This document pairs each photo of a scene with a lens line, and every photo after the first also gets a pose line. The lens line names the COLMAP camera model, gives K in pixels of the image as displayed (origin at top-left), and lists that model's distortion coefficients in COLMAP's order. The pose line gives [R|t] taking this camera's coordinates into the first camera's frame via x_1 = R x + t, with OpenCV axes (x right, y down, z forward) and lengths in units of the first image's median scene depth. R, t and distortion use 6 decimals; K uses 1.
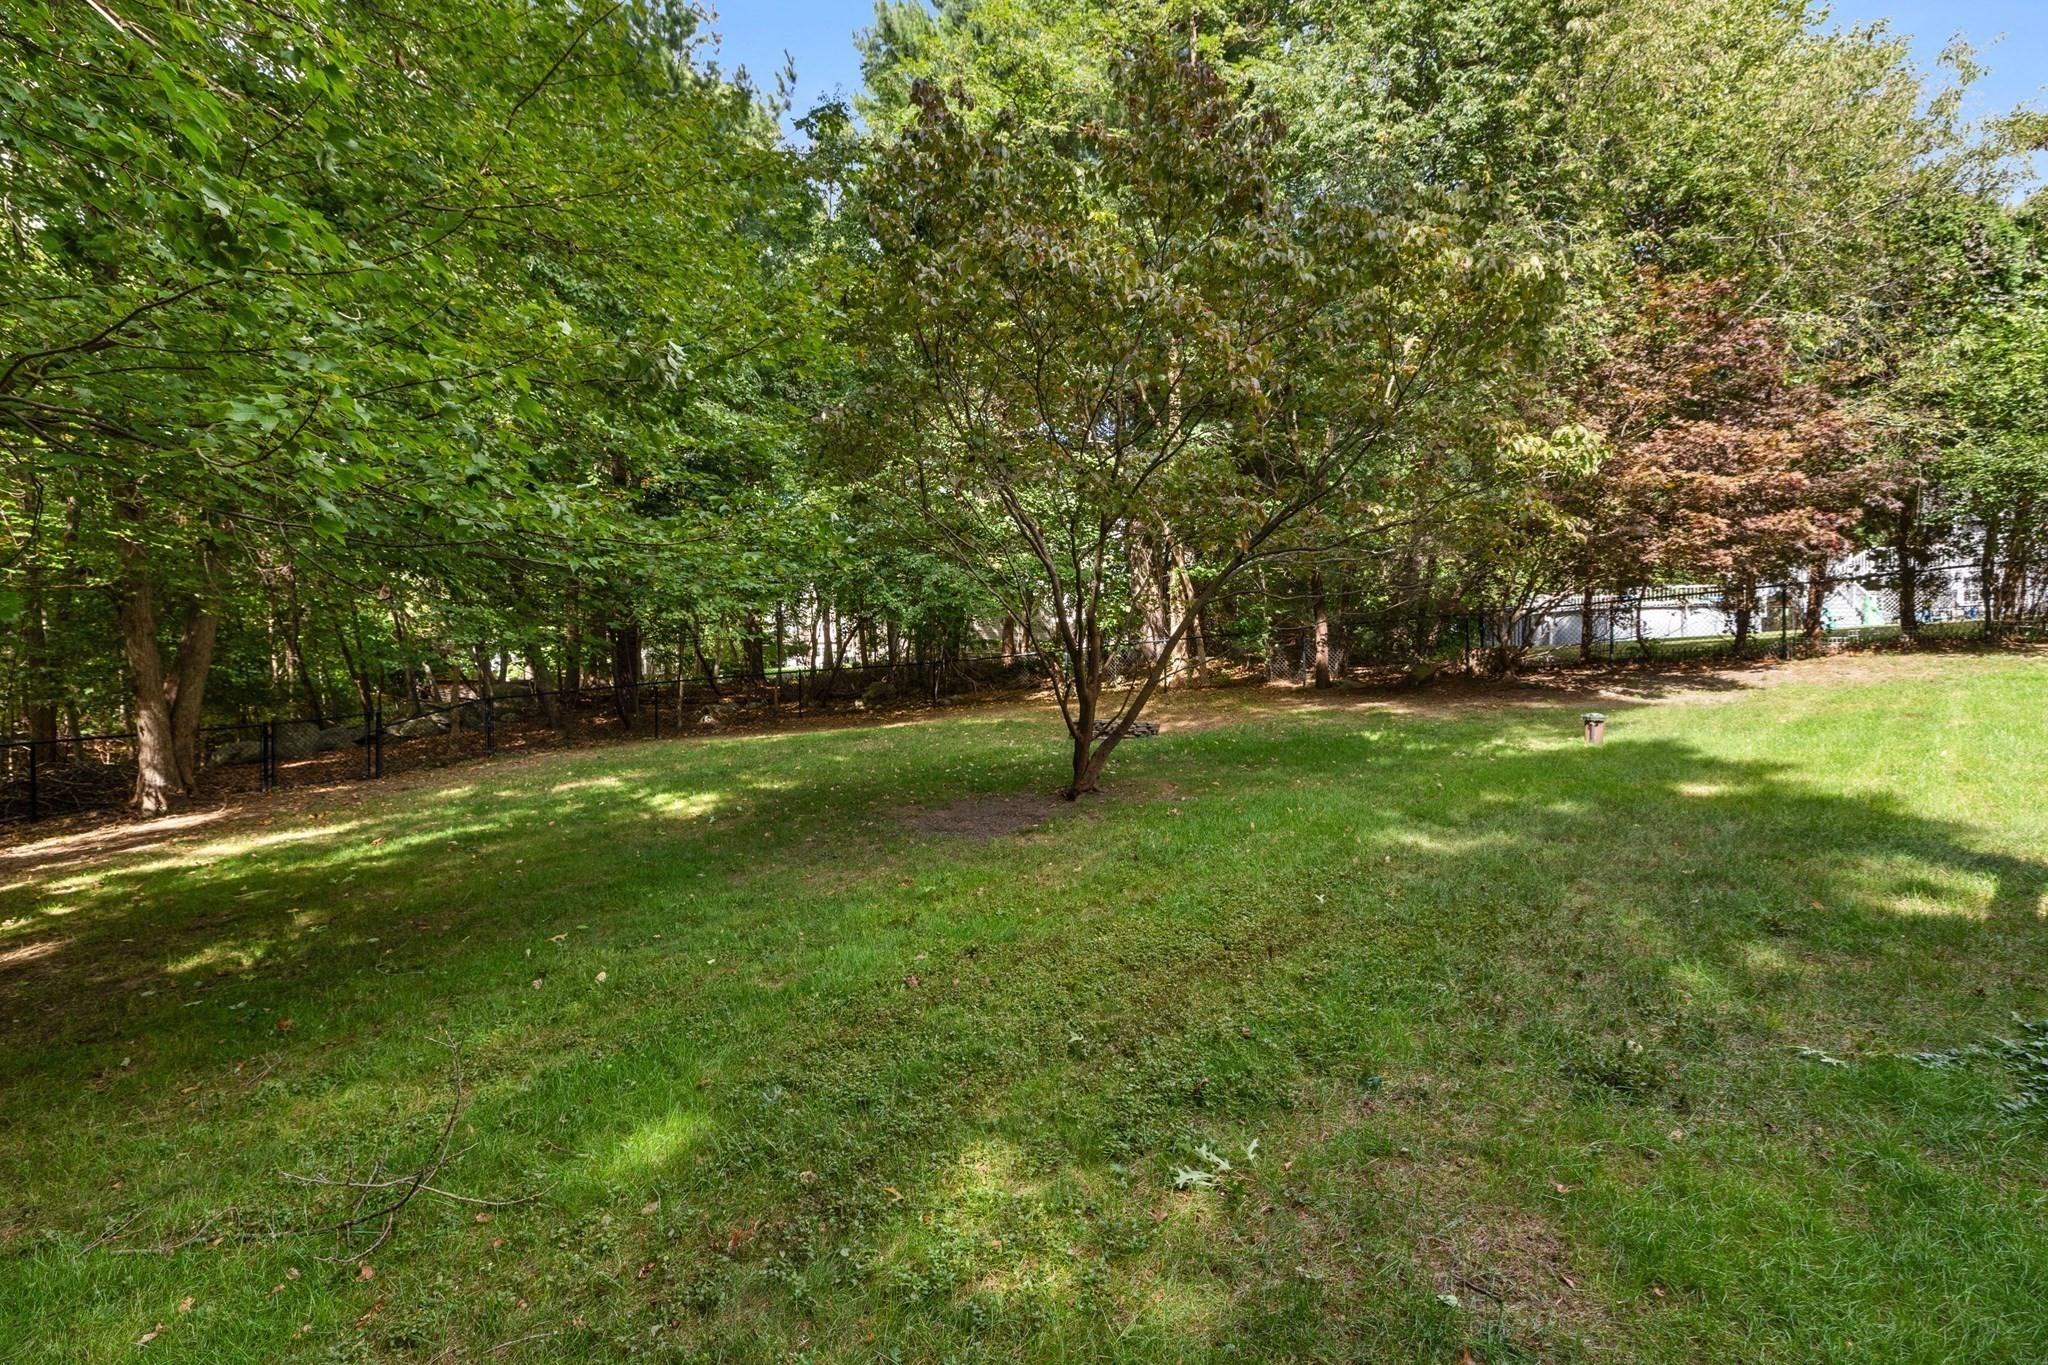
lens RADIAL K [[936.9, 0, 1031.6], [0, 936.9, 680.2], [0, 0, 1]] dist [0.001688, -0.000457]
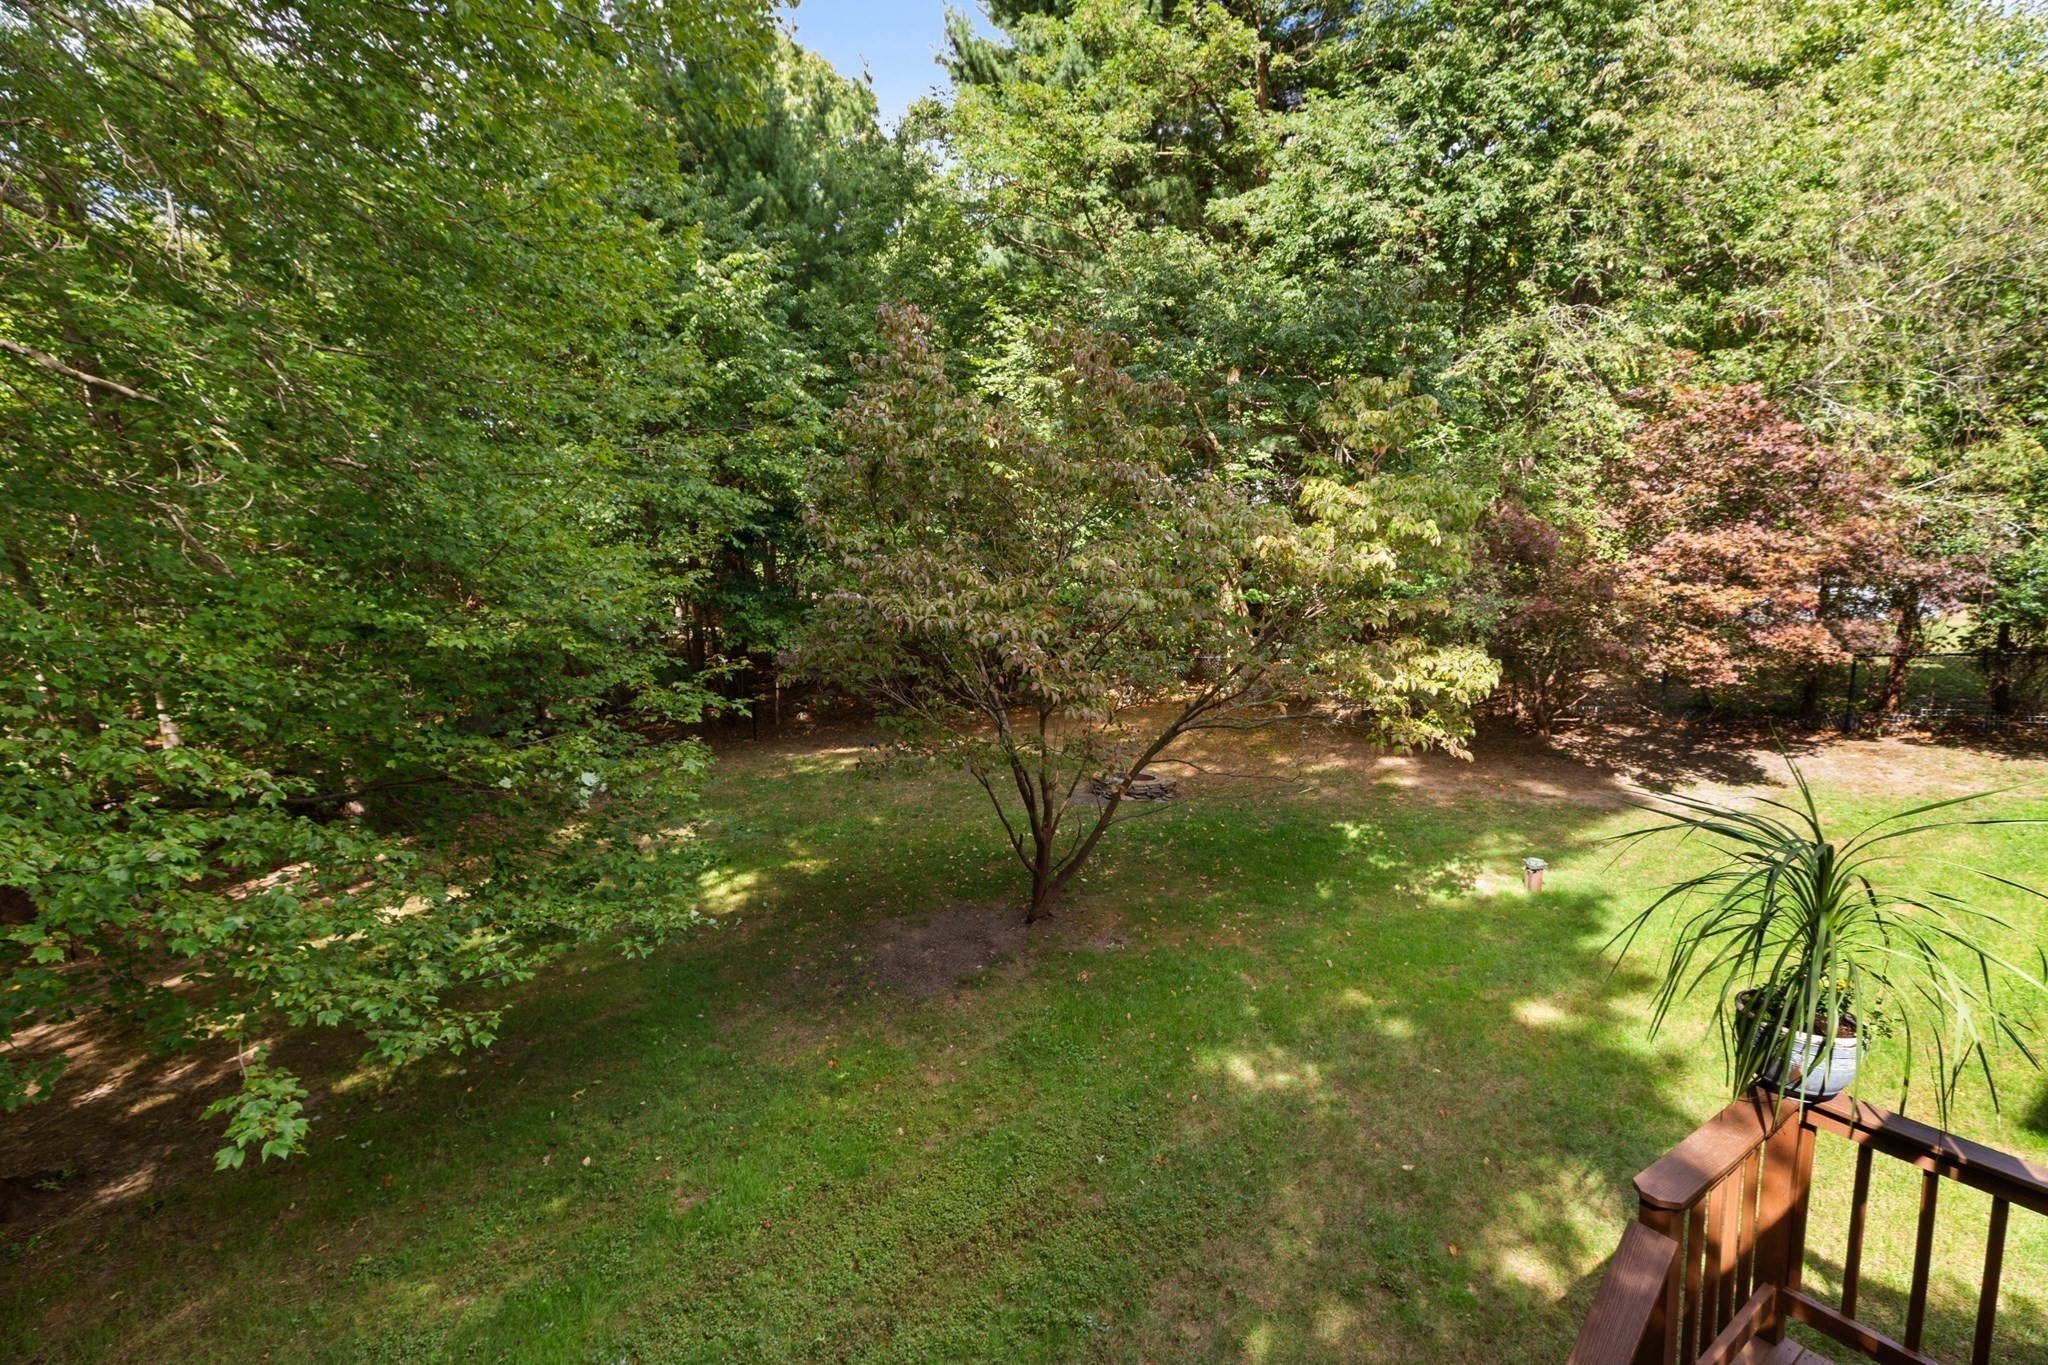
lens RADIAL K [[936.9, 0, 1031.6], [0, 936.9, 680.2], [0, 0, 1]] dist [0.001688, -0.000457]
pose [[0.988095, 0.018482, -0.152733, 0.146808], [-0.000675, 0.993269, 0.115829, -0.207494], [0.153846, -0.114347, 0.981456, -0.068413]]
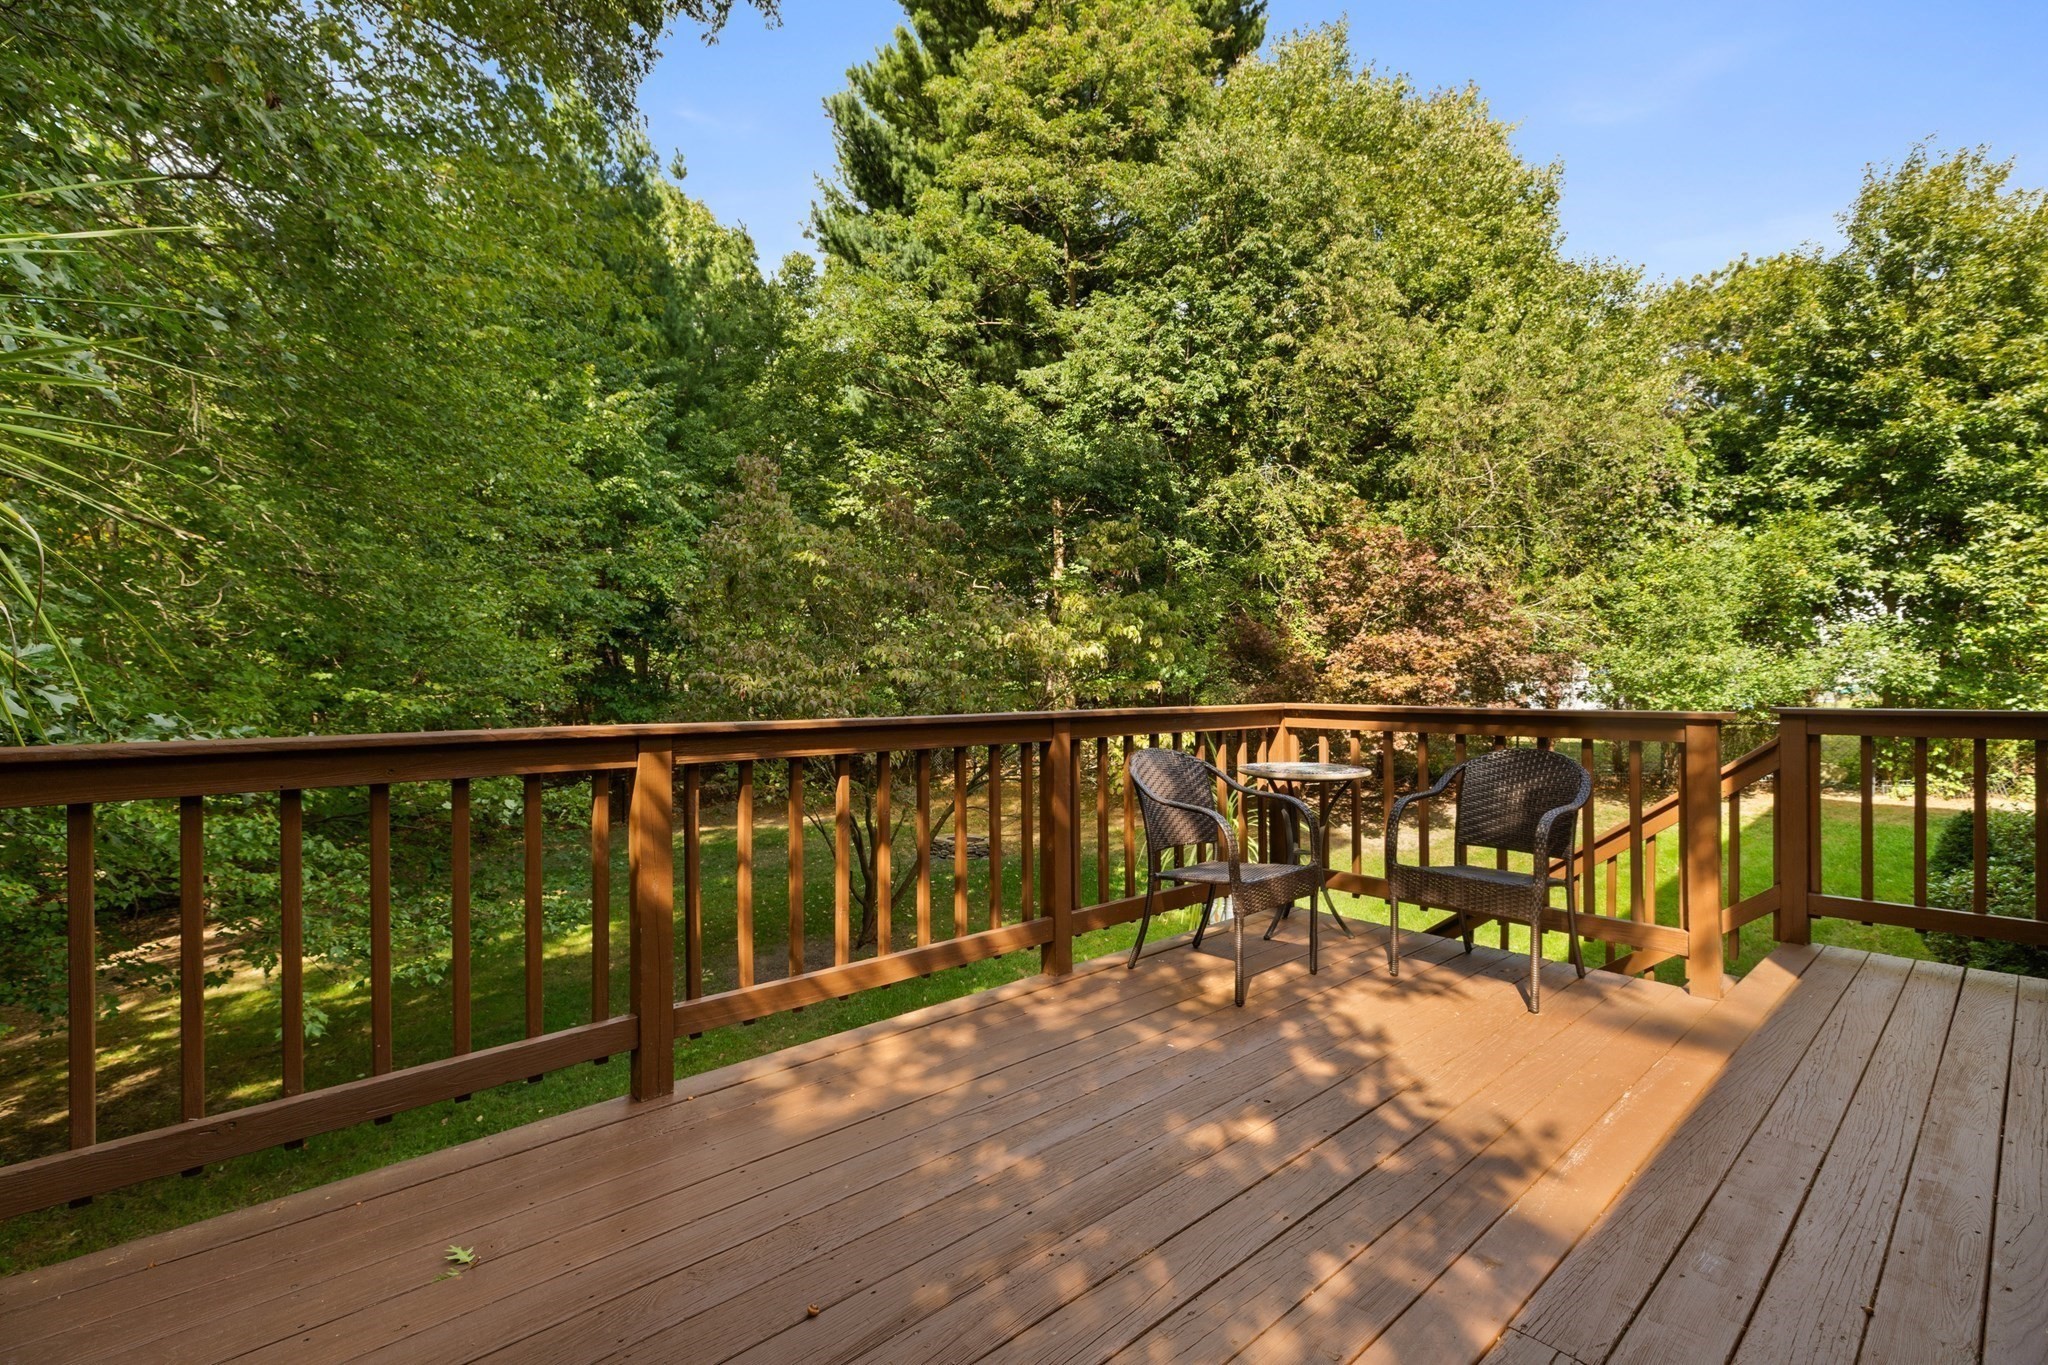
lens RADIAL K [[944.5, 0, 1029.1], [0, 944.5, 677.4], [0, 0, 1]] dist [-0.003262, -0.000155]
pose [[0.999423, 0.003032, -0.033829, 0.234336], [-0.002875, 0.999985, 0.004689, -0.195016], [0.033843, -0.004589, 0.999417, -0.271568]]
